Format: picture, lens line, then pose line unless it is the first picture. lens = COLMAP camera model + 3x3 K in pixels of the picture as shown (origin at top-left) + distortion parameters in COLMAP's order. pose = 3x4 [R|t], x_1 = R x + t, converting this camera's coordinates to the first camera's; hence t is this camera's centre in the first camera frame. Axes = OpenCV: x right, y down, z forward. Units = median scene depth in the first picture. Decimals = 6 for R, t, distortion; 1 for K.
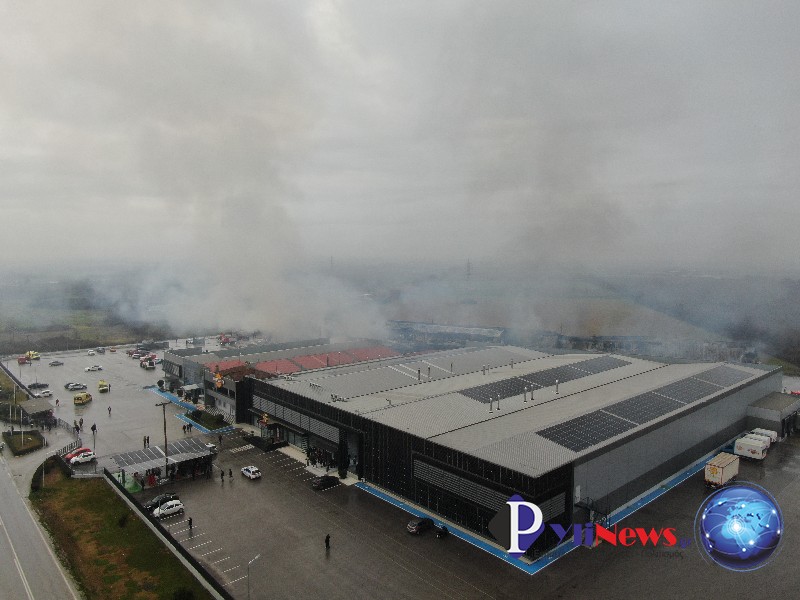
lens RADIAL K [[575.1, 0, 400.0], [0, 575.1, 300.0], [0, 0, 1]] dist [-0.020952, 0.005049]
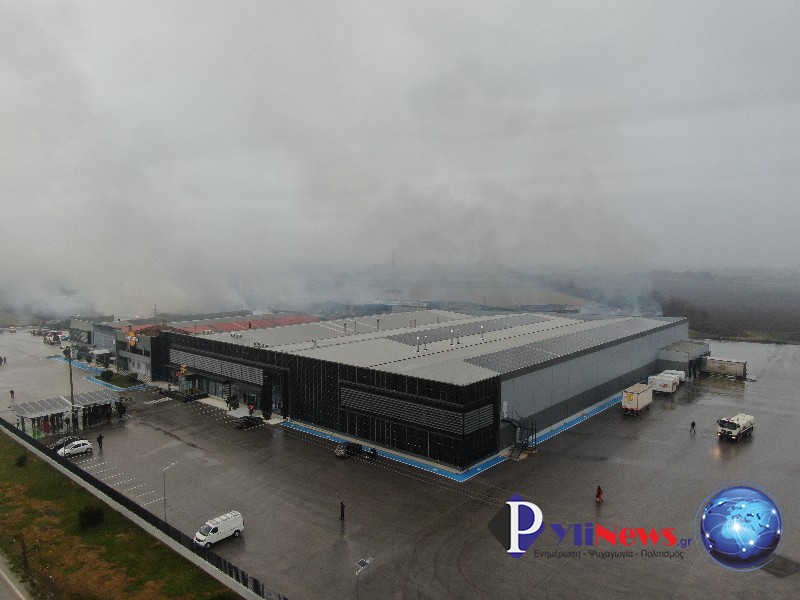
lens RADIAL K [[575.1, 0, 400.0], [0, 575.1, 300.0], [0, 0, 1]] dist [-0.020952, 0.005049]
pose [[0.991496, -0.008091, 0.129884, -0.001790], [0.008861, 0.999946, -0.005352, 0.110860], [-0.129834, 0.006458, 0.991515, 0.013984]]
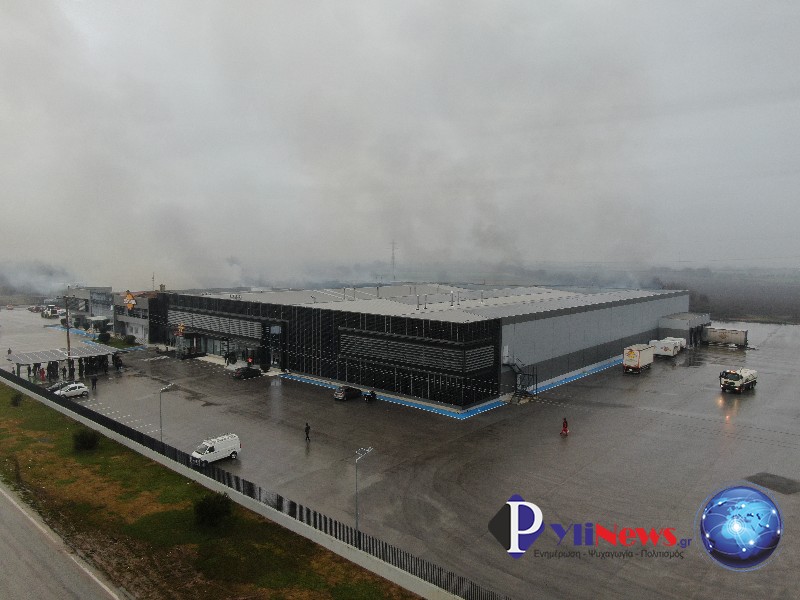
lens RADIAL K [[575.1, 0, 400.0], [0, 575.1, 300.0], [0, 0, 1]] dist [-0.020952, 0.005049]
pose [[0.991277, -0.000410, 0.131793, -0.003278], [0.001242, 0.999980, -0.006233, 0.185575], [-0.131787, 0.006343, 0.991258, 0.022183]]
